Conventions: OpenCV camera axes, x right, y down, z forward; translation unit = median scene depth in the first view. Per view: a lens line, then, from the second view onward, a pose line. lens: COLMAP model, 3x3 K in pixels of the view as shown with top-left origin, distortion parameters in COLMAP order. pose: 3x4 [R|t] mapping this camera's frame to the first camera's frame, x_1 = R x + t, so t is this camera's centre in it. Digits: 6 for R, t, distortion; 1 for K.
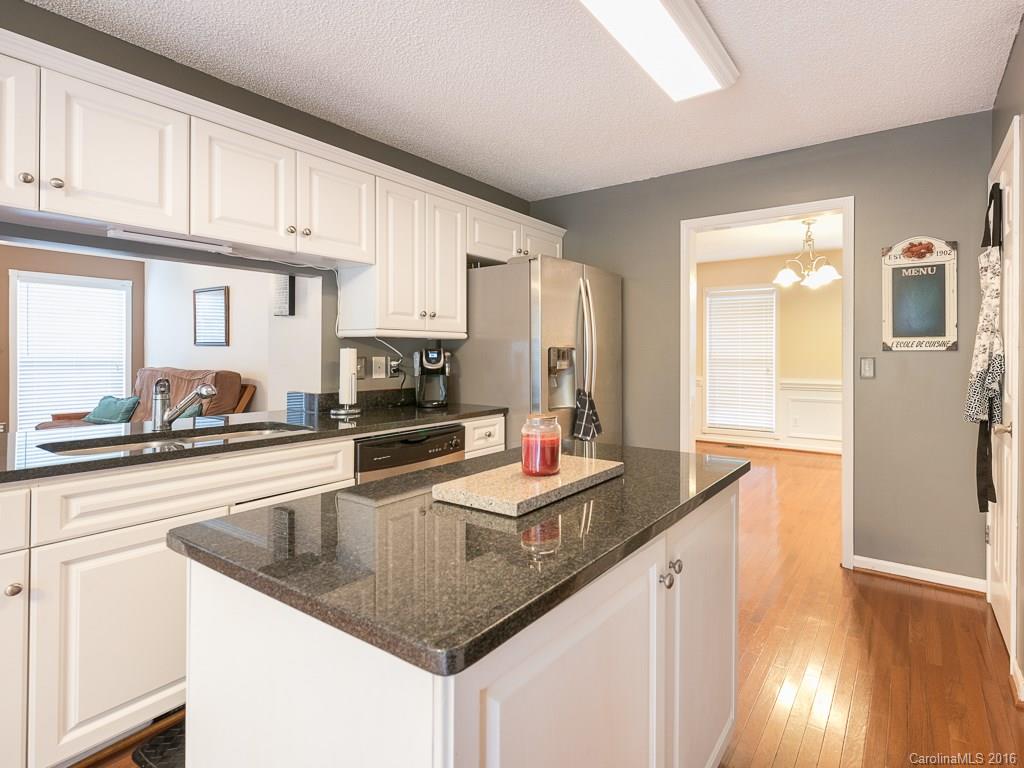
lens RADIAL K [[496.1, 0, 479.0], [0, 496.1, 356.6], [0, 0, 1]] dist [0.000131, -0.000301]
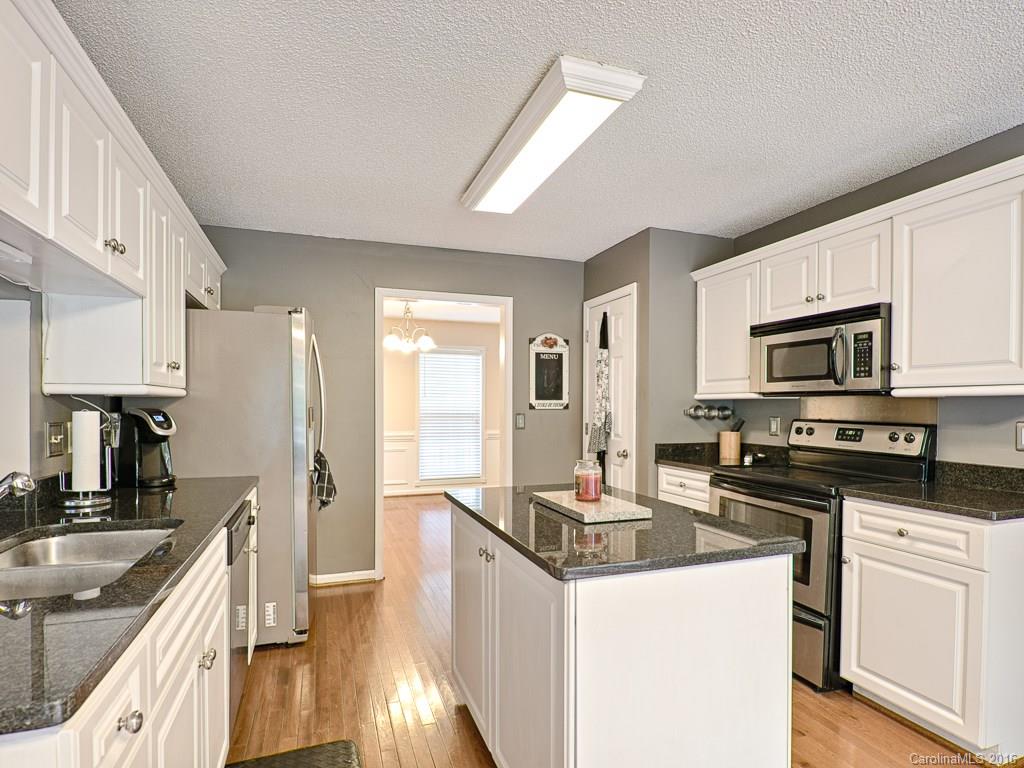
lens RADIAL K [[537.6, 0, 511.7], [0, 537.6, 411.6], [0, 0, 1]] dist [-0.000676, -0.000297]
pose [[0.623812, -0.009662, 0.781515, -0.468353], [0.009273, 0.999945, 0.004961, -0.013229], [-0.781520, 0.004153, 0.623867, 0.069577]]
